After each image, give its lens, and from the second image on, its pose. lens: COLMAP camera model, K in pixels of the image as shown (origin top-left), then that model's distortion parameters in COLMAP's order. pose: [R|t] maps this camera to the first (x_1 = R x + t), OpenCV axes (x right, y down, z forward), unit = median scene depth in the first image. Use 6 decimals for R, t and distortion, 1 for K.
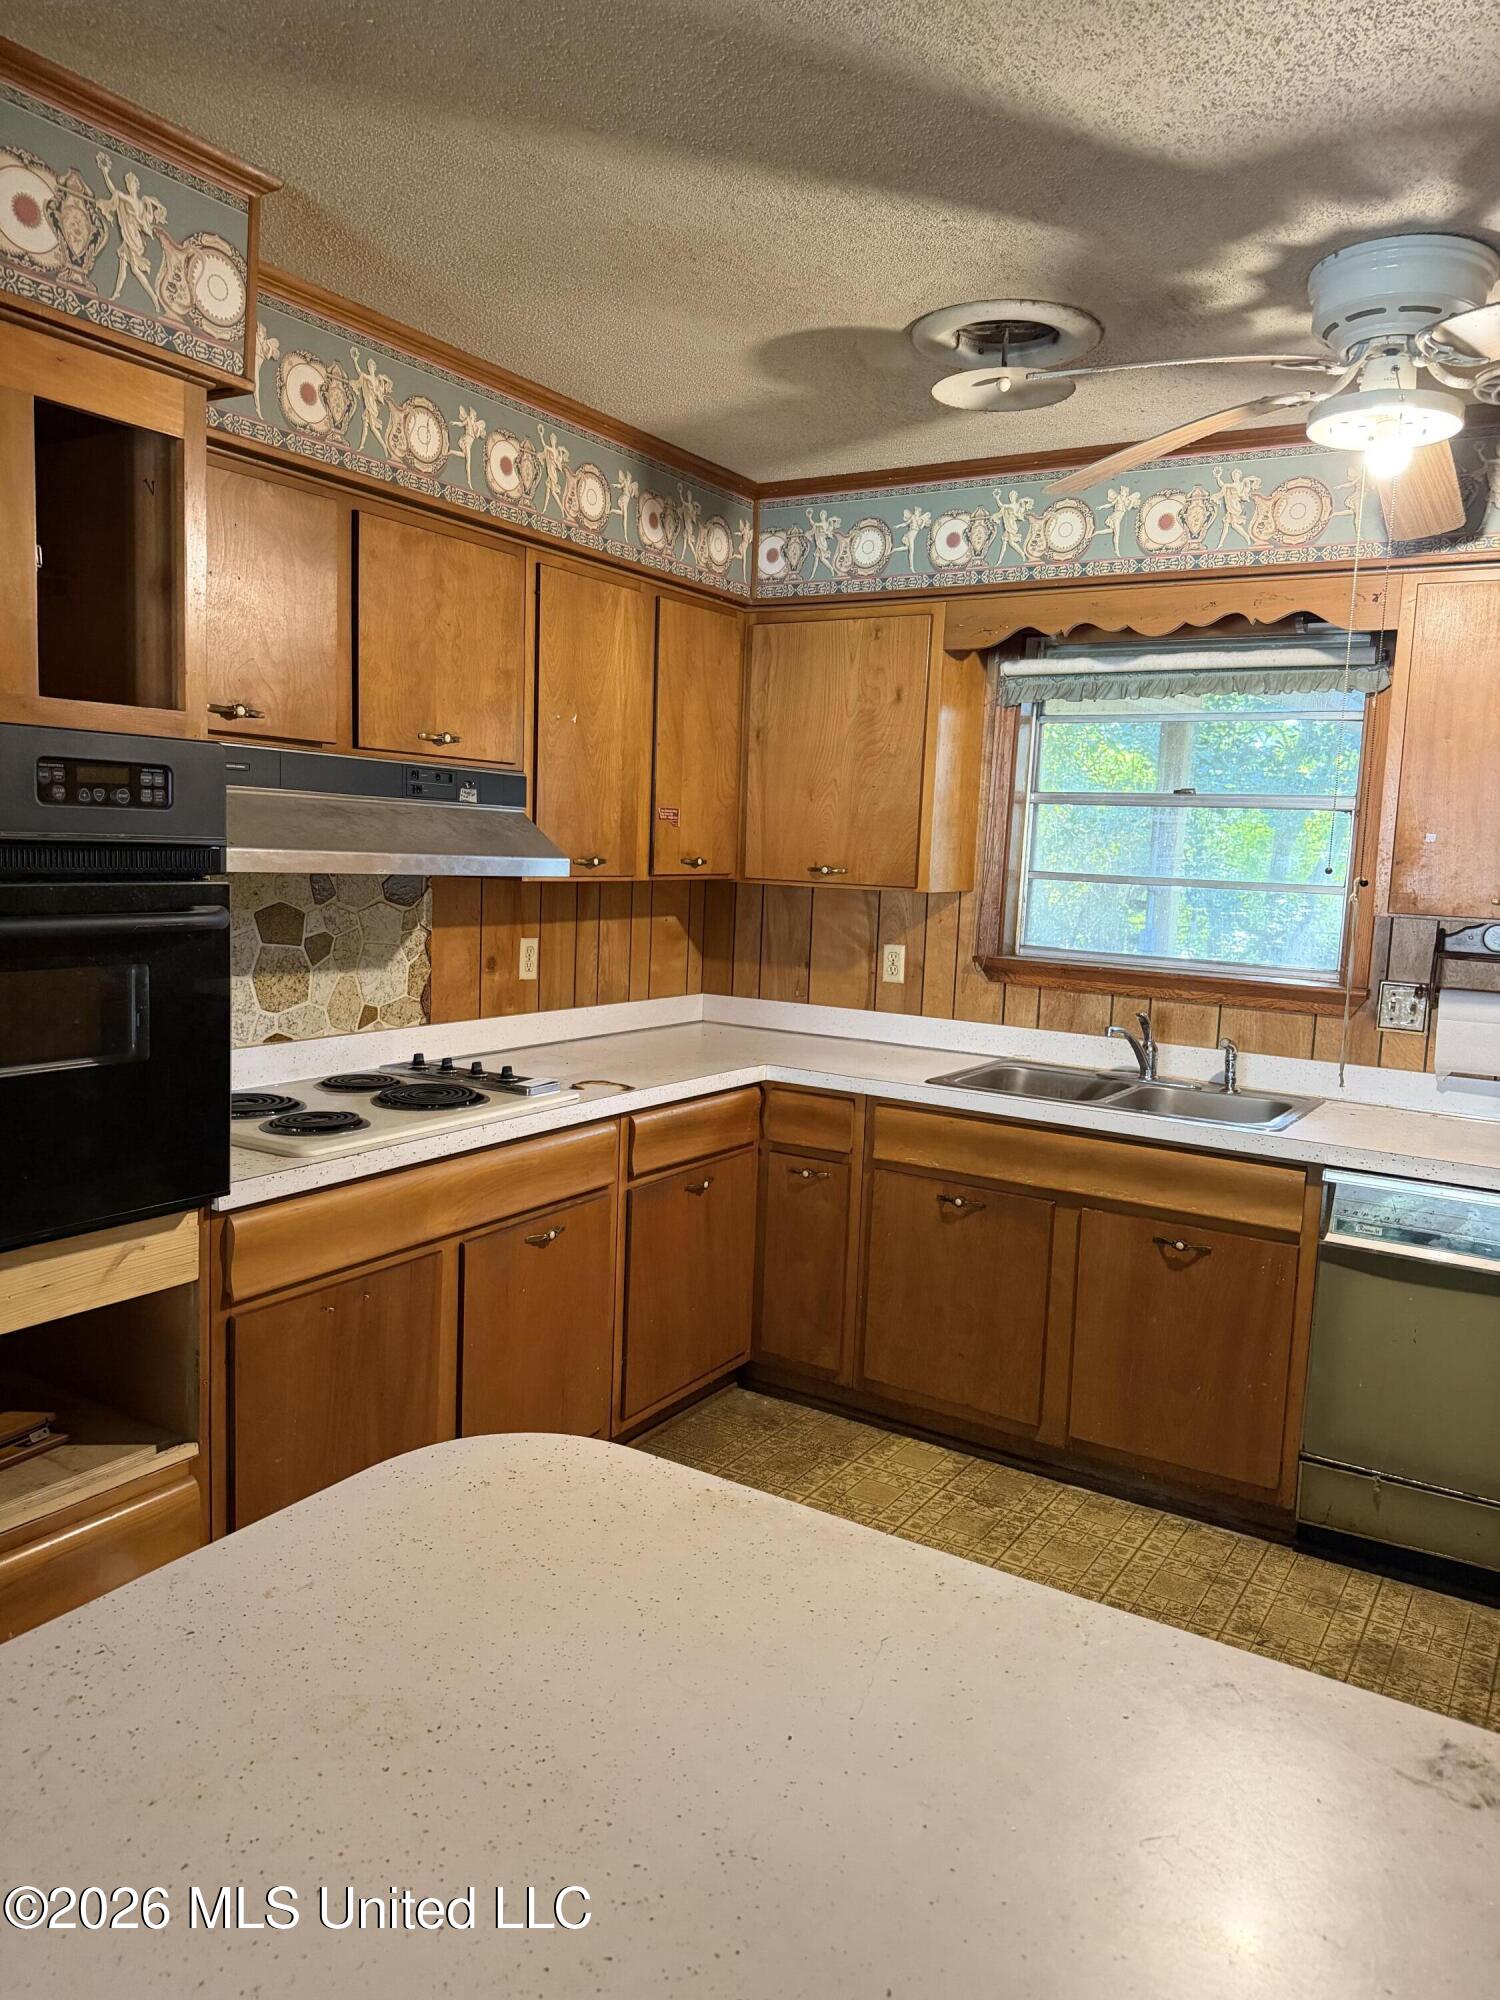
lens RADIAL K [[1382.2, 0, 746.7], [0, 1382.2, 997.5], [0, 0, 1]] dist [0.008207, -0.042649]
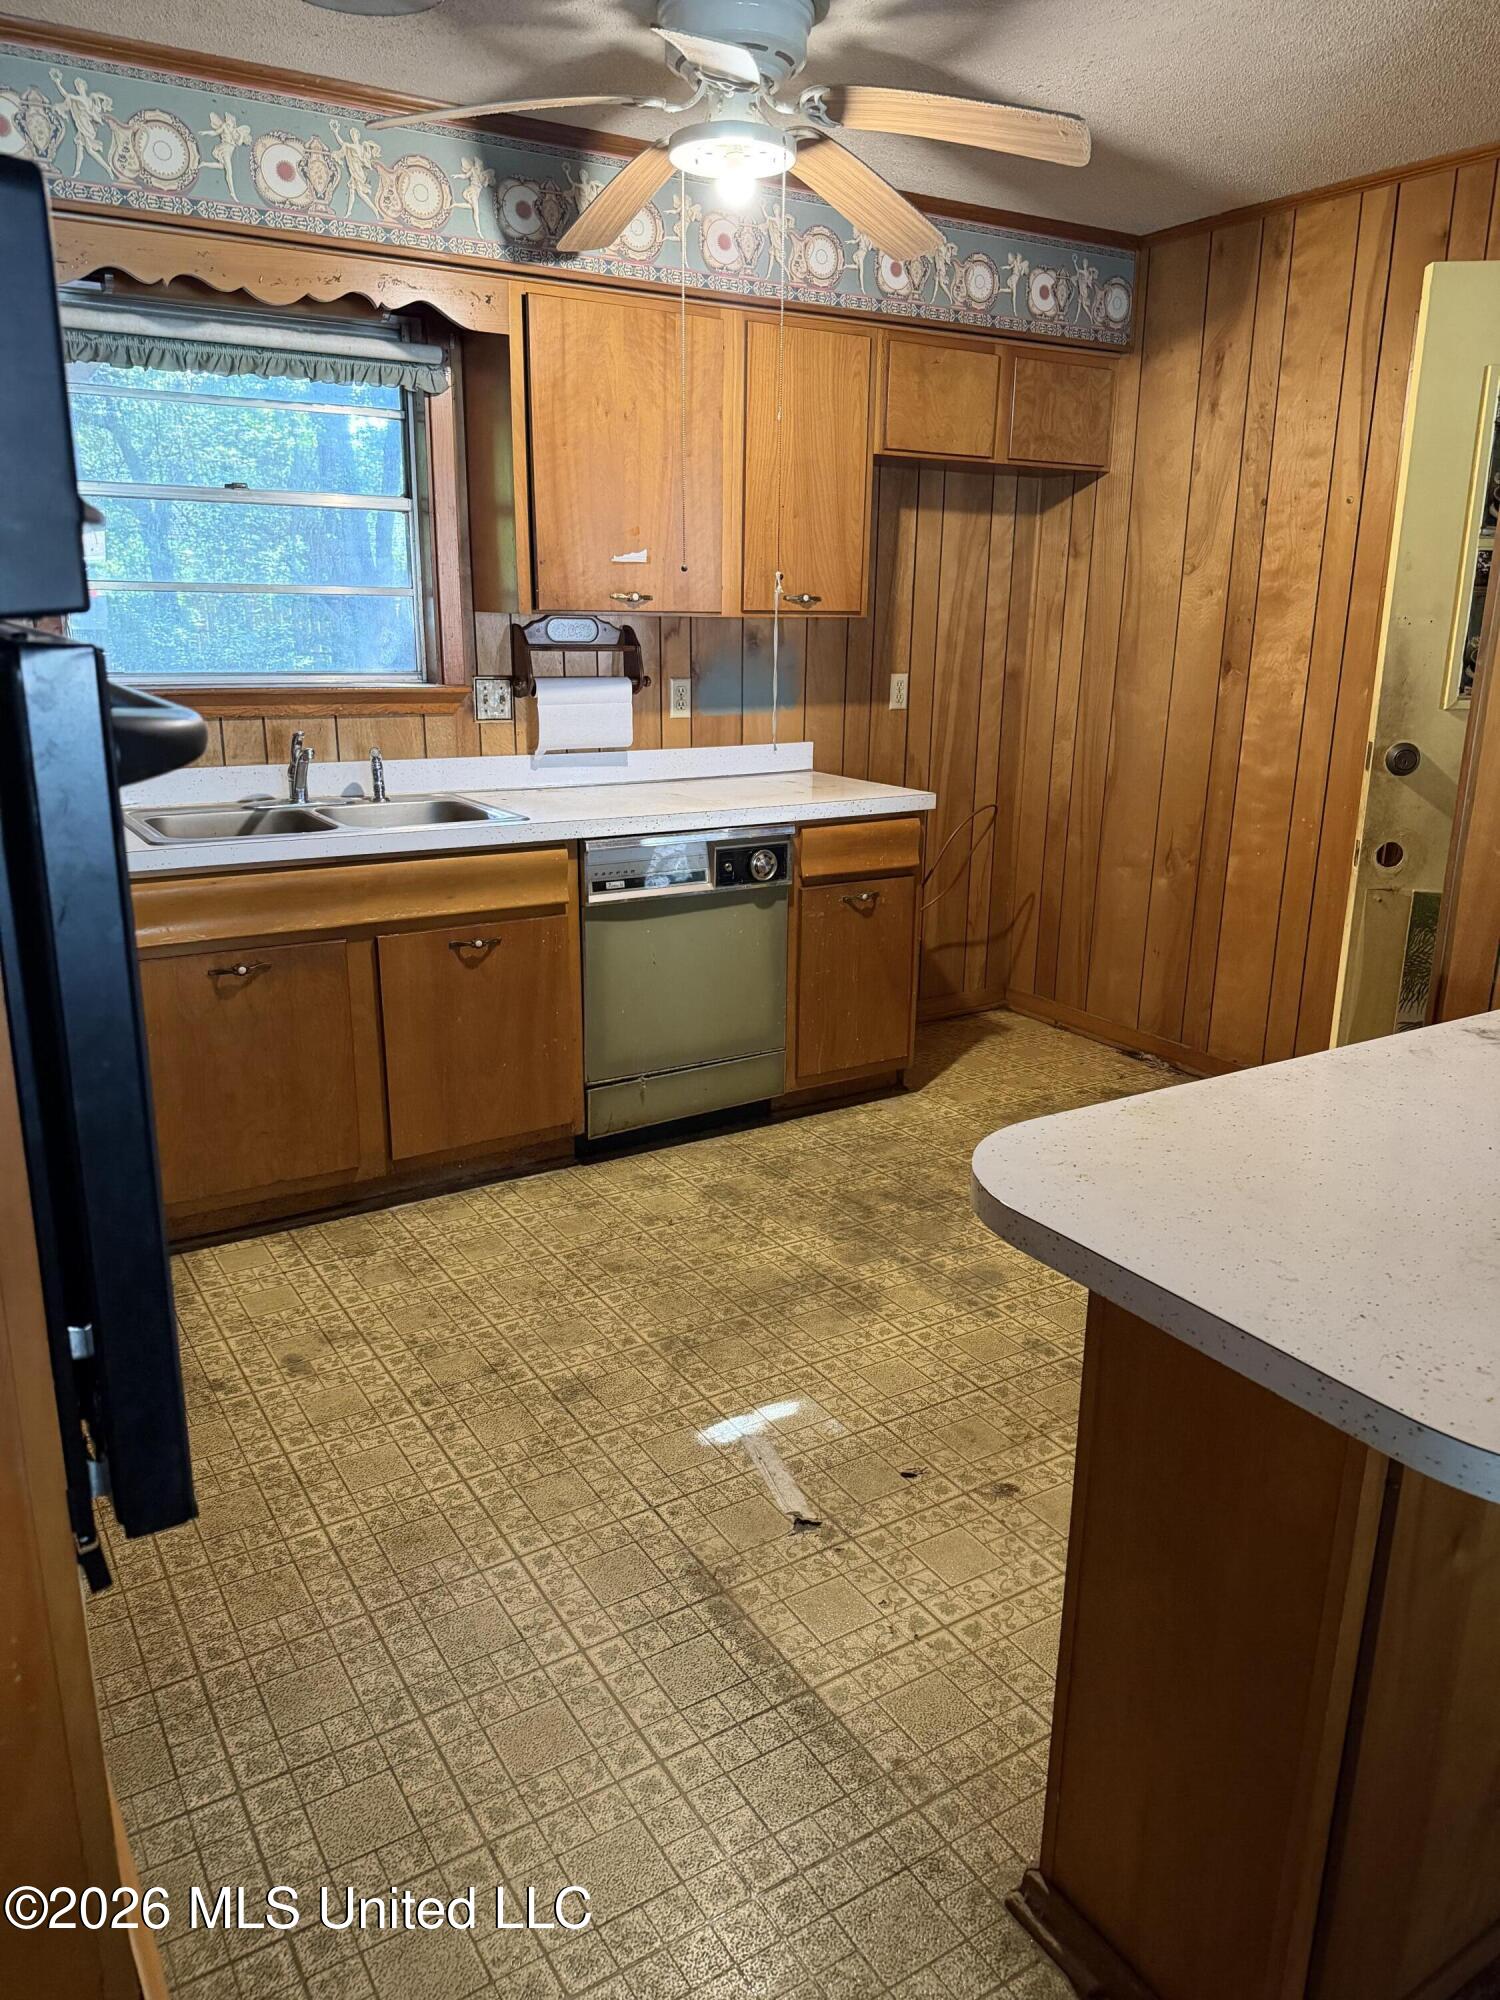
lens RADIAL K [[1382.2, 0, 753.1], [0, 1382.2, 1017.6], [0, 0, 1]] dist [0.008207, -0.042649]
pose [[0.415280, -0.295929, 0.860214, -0.490300], [0.102079, 0.954796, 0.279187, -0.037986], [-0.903948, -0.028131, 0.426716, 0.328382]]
